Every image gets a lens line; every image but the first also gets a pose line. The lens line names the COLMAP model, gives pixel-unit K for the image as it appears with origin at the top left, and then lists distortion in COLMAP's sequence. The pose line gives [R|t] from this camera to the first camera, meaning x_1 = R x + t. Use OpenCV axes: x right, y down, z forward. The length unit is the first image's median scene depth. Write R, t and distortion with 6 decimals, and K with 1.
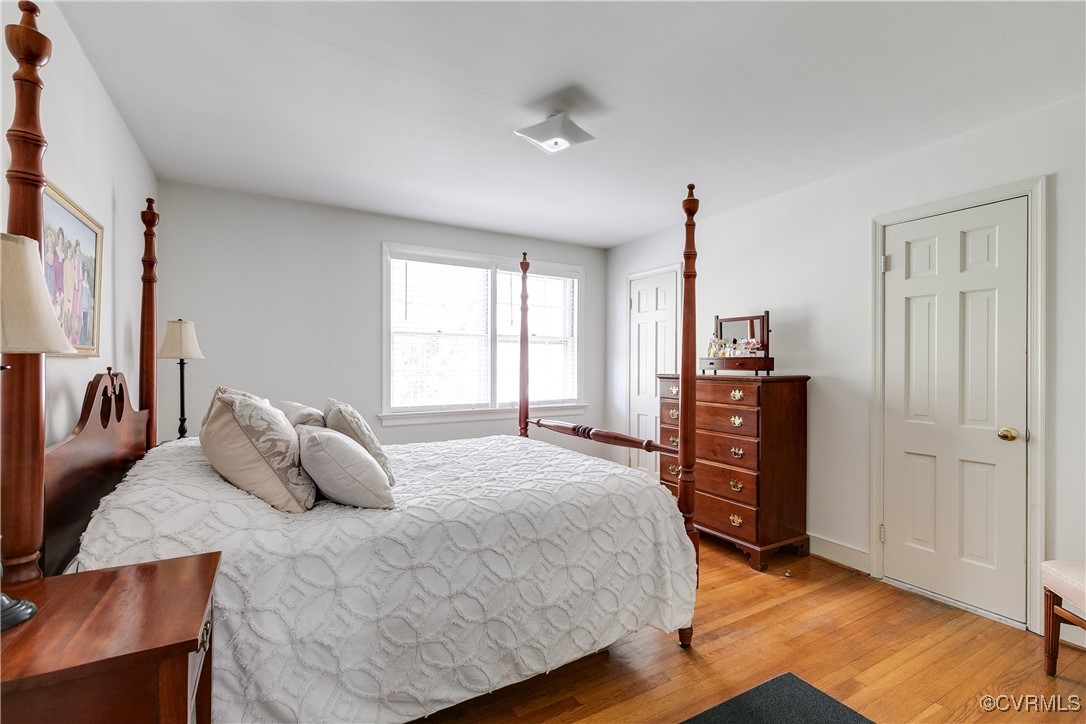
lens RADIAL K [[492.7, 0, 545.9], [0, 492.7, 358.9], [0, 0, 1]] dist [0.000263, -0.000428]
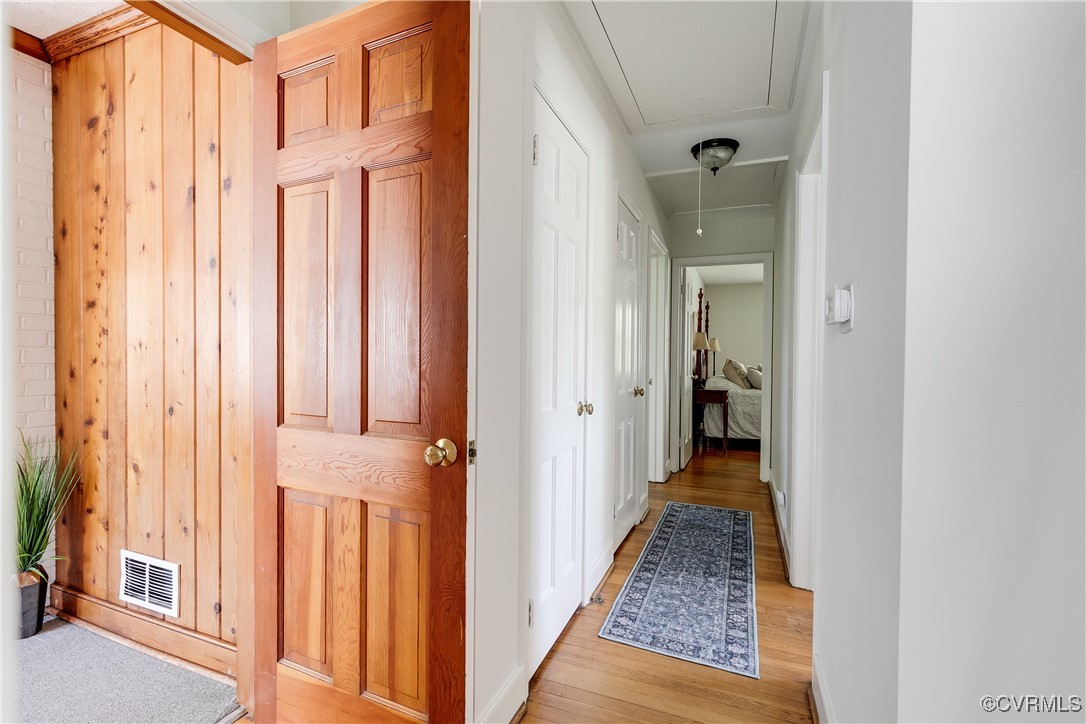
lens RADIAL K [[492.7, 0, 545.9], [0, 492.7, 358.9], [0, 0, 1]] dist [0.000263, -0.000428]
pose [[0.613642, 0.010877, -0.789510, 1.381106], [-0.004174, 0.999936, 0.010533, 0.028367], [0.789574, -0.003168, 0.613648, -2.283893]]
